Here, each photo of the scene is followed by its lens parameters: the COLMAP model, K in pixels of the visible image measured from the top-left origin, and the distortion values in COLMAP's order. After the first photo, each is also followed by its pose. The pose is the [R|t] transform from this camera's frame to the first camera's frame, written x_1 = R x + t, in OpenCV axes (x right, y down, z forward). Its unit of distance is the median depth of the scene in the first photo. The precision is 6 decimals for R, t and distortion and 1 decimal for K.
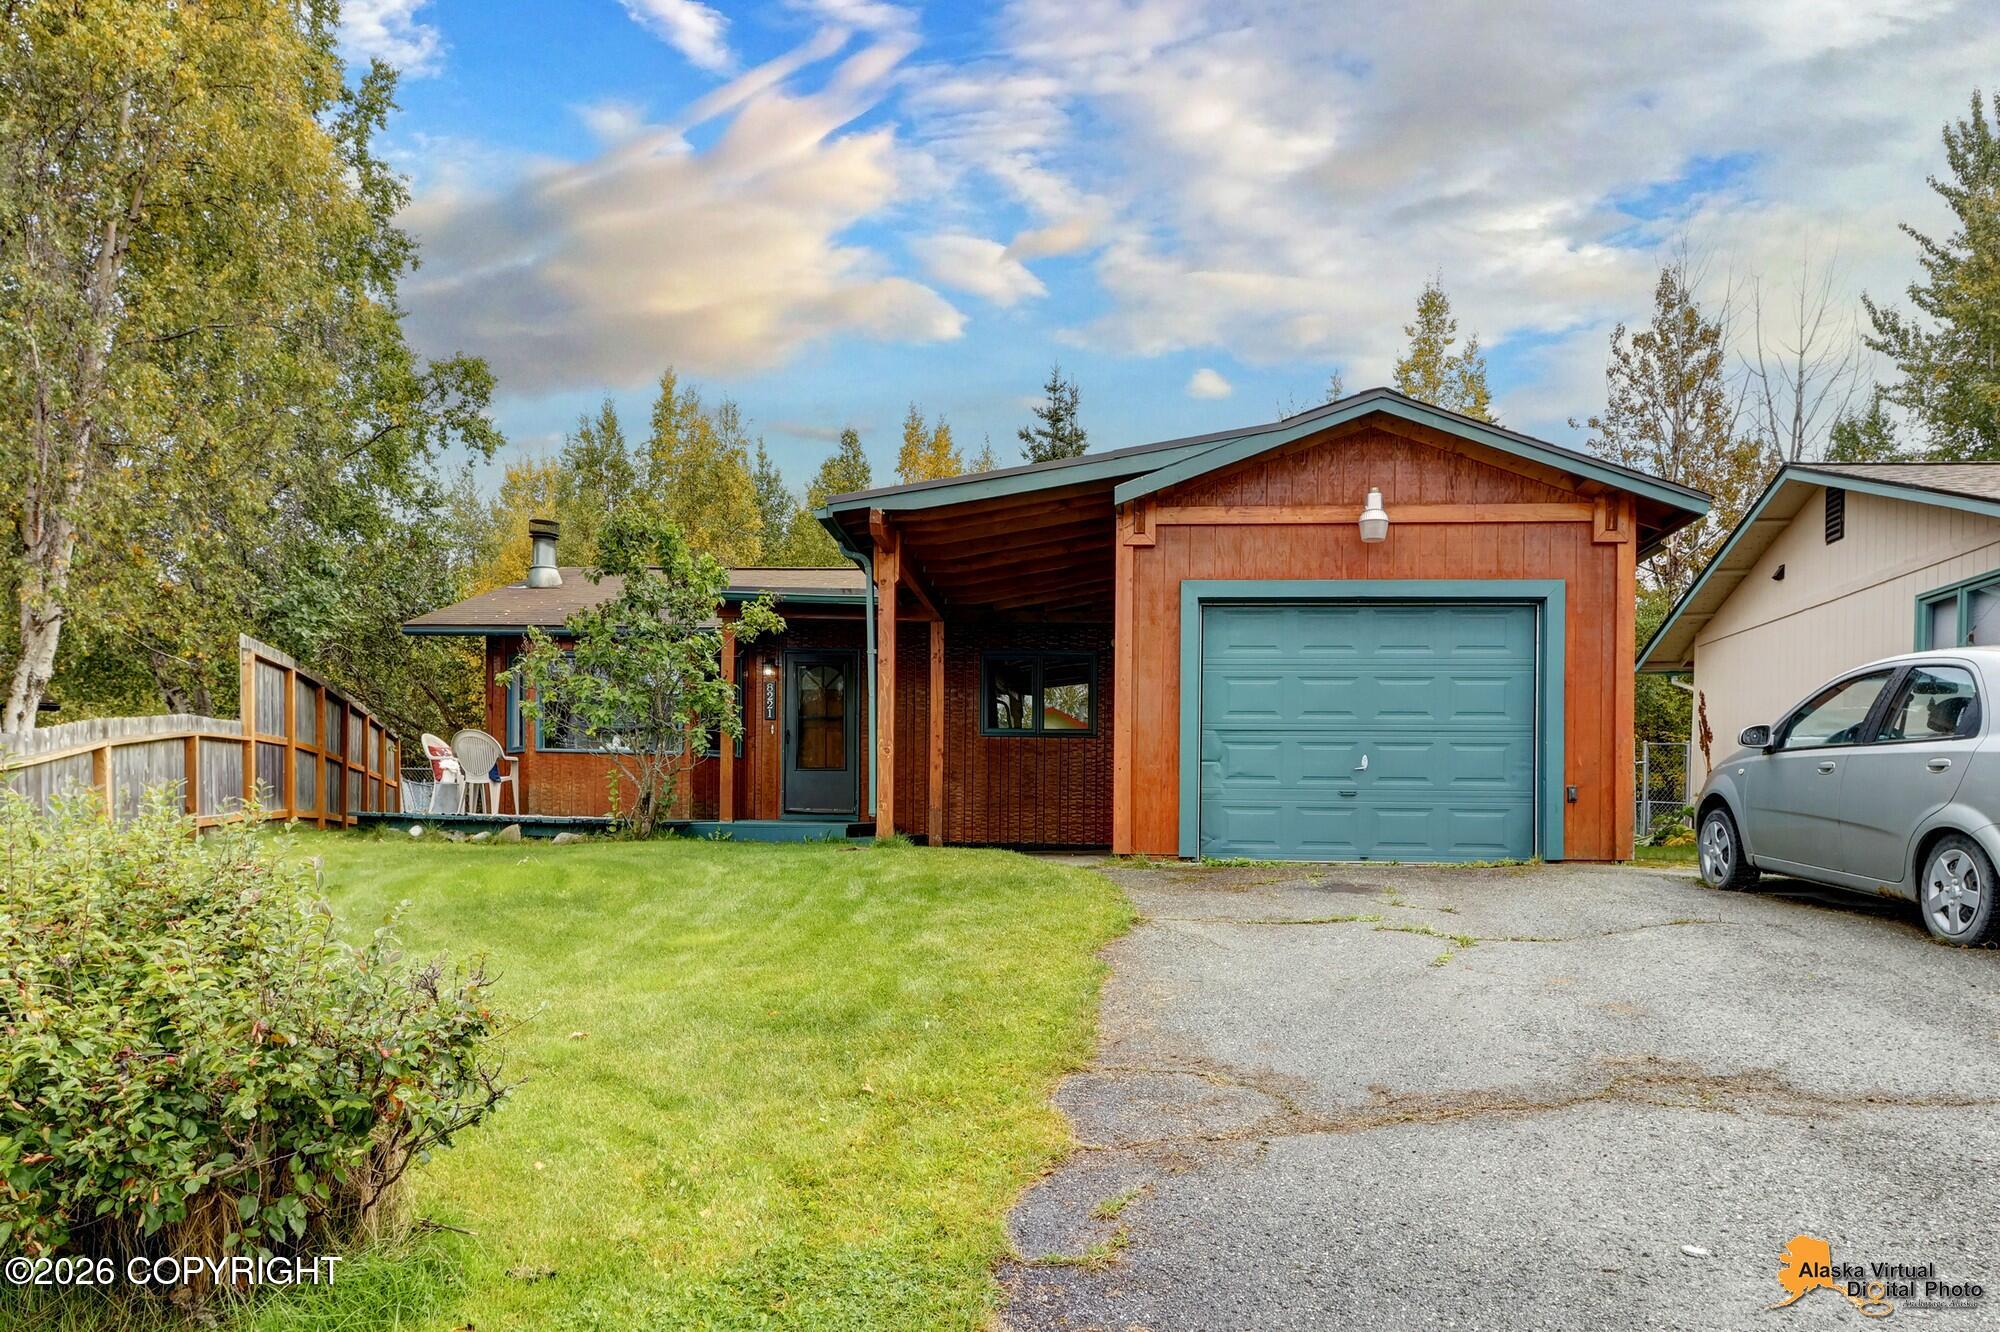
lens RADIAL K [[935.8, 0, 1003.4], [0, 935.8, 706.4], [0, 0, 1]] dist [0.002974, -0.000511]
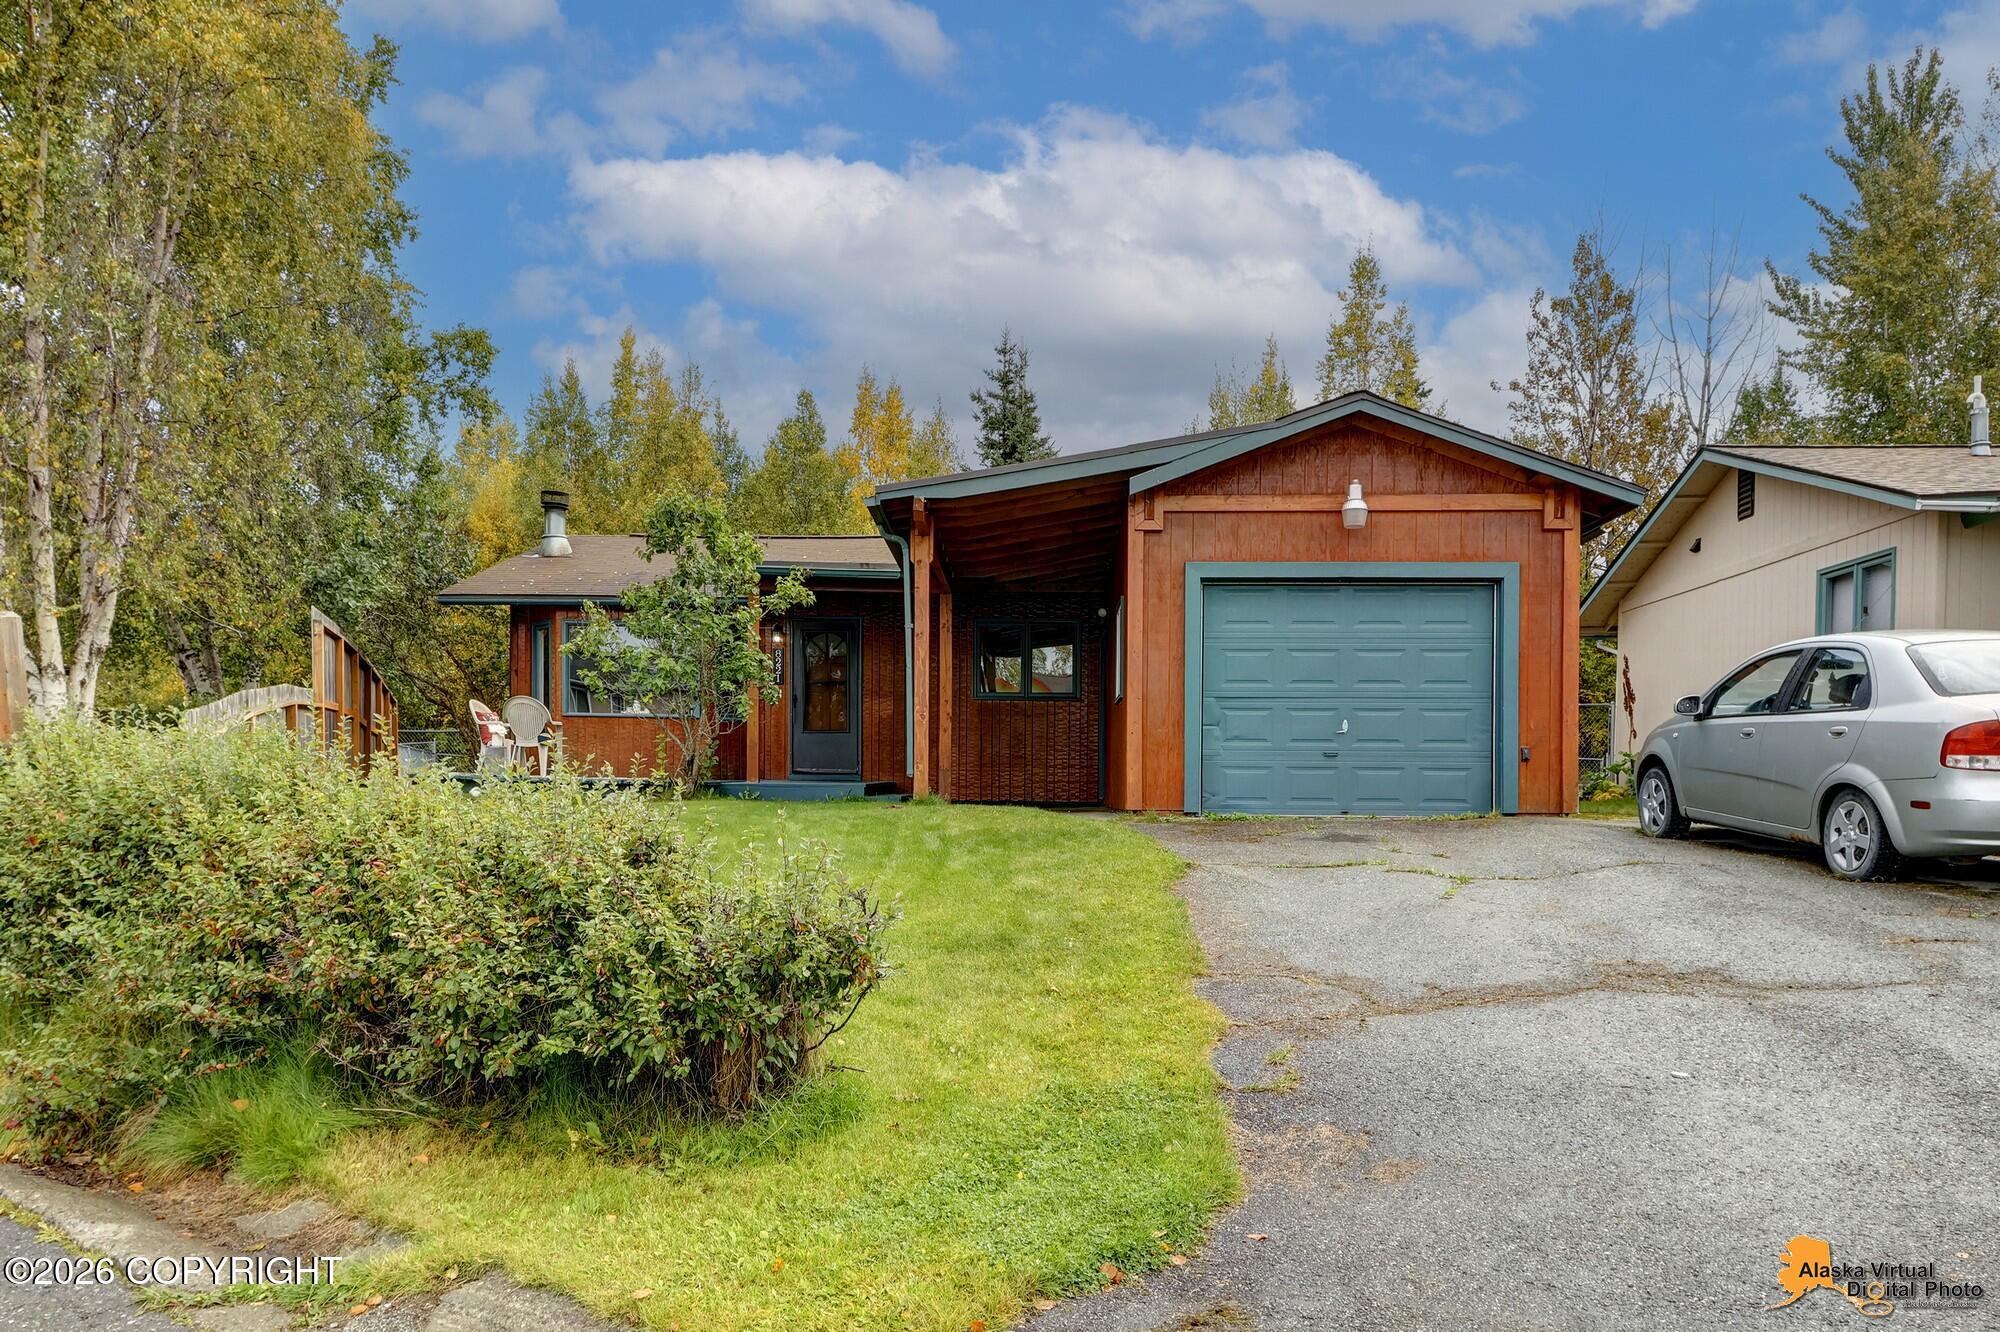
lens RADIAL K [[937.8, 0, 992.7], [0, 937.8, 662.1], [0, 0, 1]] dist [0.002244, 0.000177]
pose [[0.998657, 0.002624, 0.051742, -0.091910], [-0.002500, 0.999994, -0.002462, -0.012696], [-0.051748, 0.002330, 0.998657, -0.091560]]
